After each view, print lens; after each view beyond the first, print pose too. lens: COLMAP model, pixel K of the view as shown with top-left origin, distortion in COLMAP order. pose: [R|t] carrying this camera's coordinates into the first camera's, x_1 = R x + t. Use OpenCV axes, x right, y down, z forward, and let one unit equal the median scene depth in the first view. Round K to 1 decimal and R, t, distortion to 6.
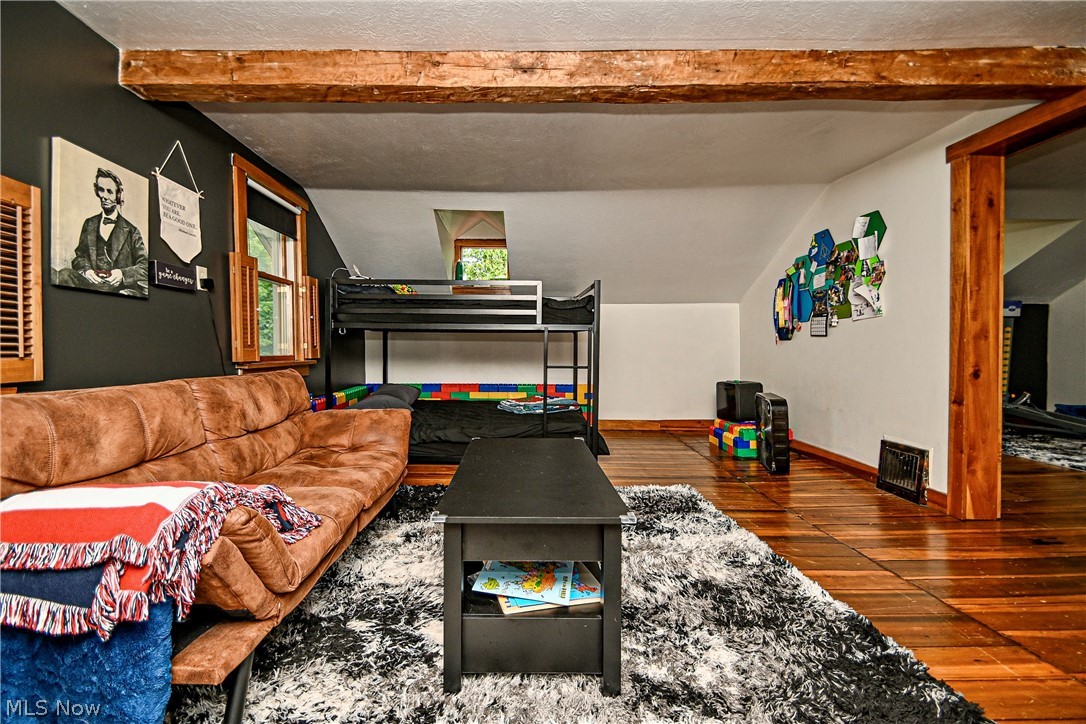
lens RADIAL K [[471.6, 0, 527.6], [0, 471.6, 349.4], [0, 0, 1]] dist [0.002438, 0.000085]
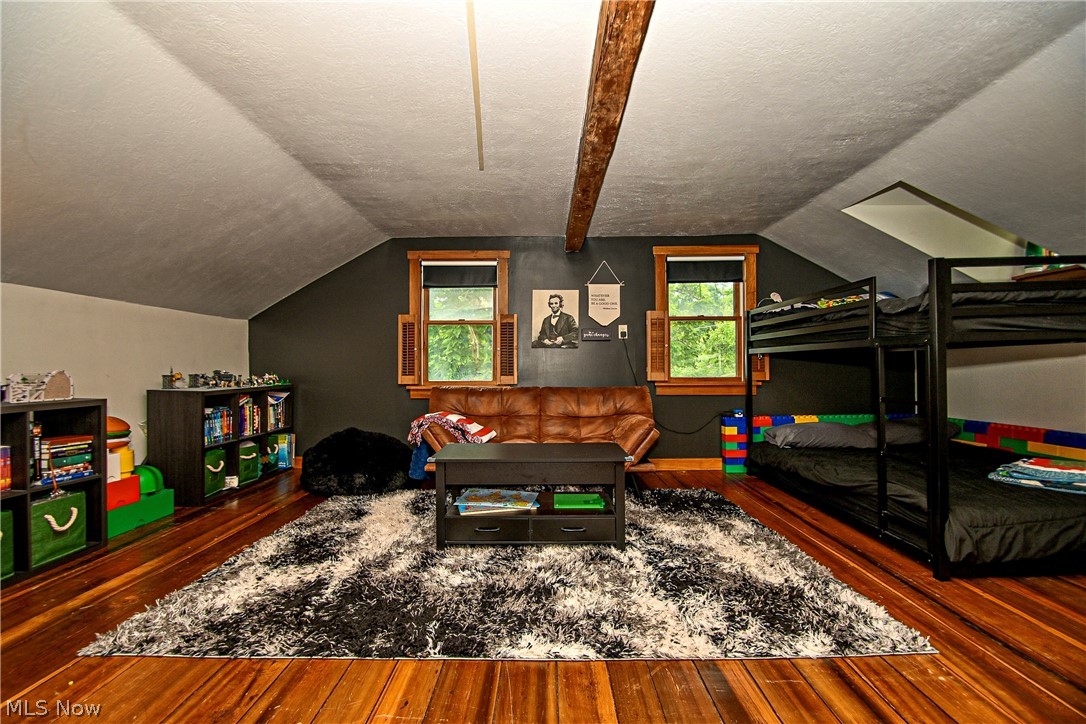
lens RADIAL K [[473.6, 0, 528.7], [0, 473.6, 371.4], [0, 0, 1]] dist [0.002004, 0.000052]
pose [[-0.034353, 0.001563, -0.999409, 1.266716], [-0.002830, 0.999995, 0.001662, -0.007972], [0.999406, 0.002886, -0.034349, 0.853744]]
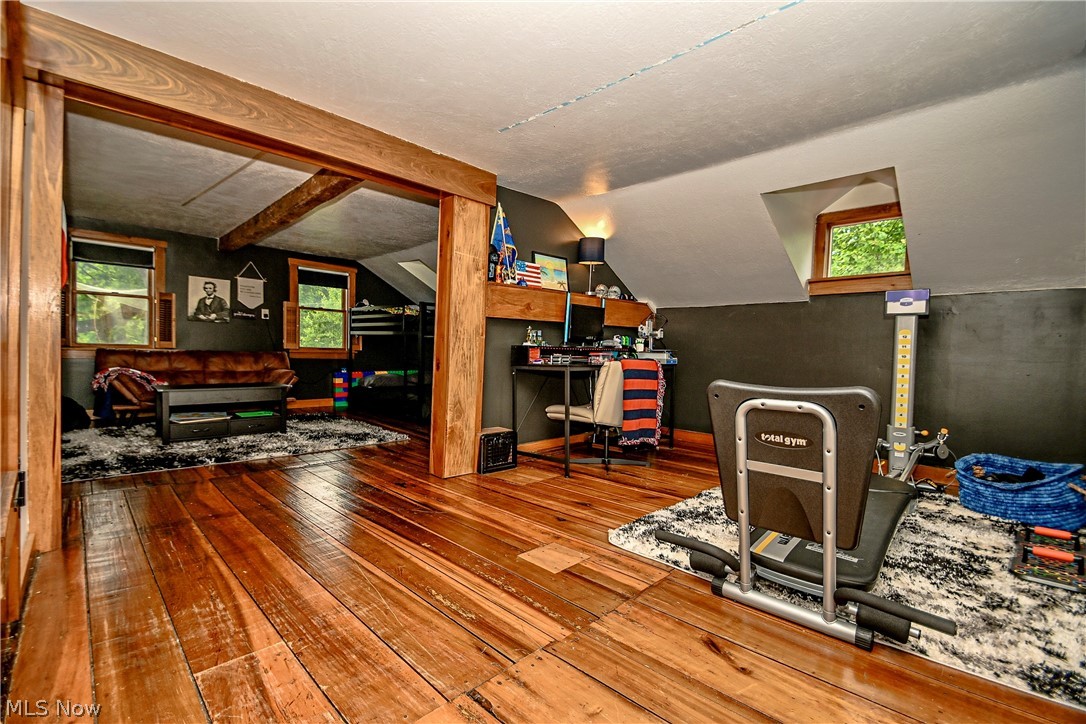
lens RADIAL K [[473.6, 0, 528.7], [0, 473.6, 371.4], [0, 0, 1]] dist [0.002004, 0.000052]
pose [[0.690881, 0.049496, -0.721272, 2.469595], [-0.033620, 0.998774, 0.036336, 0.016110], [0.722186, -0.000855, 0.691698, 0.335335]]
